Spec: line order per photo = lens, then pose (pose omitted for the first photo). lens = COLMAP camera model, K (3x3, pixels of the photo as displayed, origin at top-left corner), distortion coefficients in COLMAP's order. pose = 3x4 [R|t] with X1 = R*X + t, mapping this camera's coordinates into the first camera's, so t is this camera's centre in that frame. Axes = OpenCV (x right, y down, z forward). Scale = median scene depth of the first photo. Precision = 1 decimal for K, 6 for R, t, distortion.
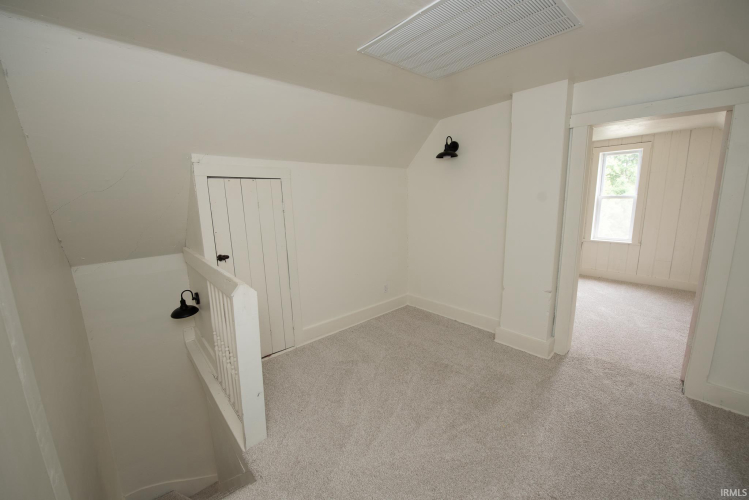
lens RADIAL K [[298.2, 0, 374.5], [0, 298.2, 250.0], [0, 0, 1]] dist [0.000058, -0.008116]
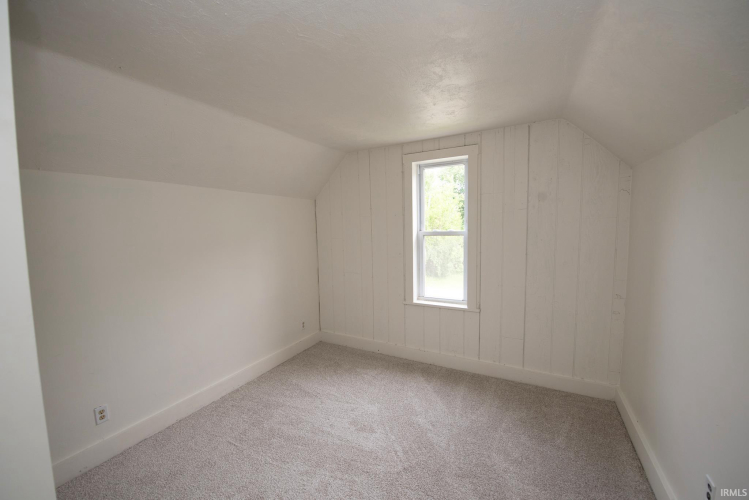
lens RADIAL K [[298.2, 0, 374.5], [0, 298.2, 250.0], [0, 0, 1]] dist [0.000058, -0.008116]
pose [[0.967780, -0.008815, 0.251644, 0.530593], [0.034988, 0.994400, -0.099726, -0.088097], [-0.249356, 0.105317, 0.962668, 0.448856]]
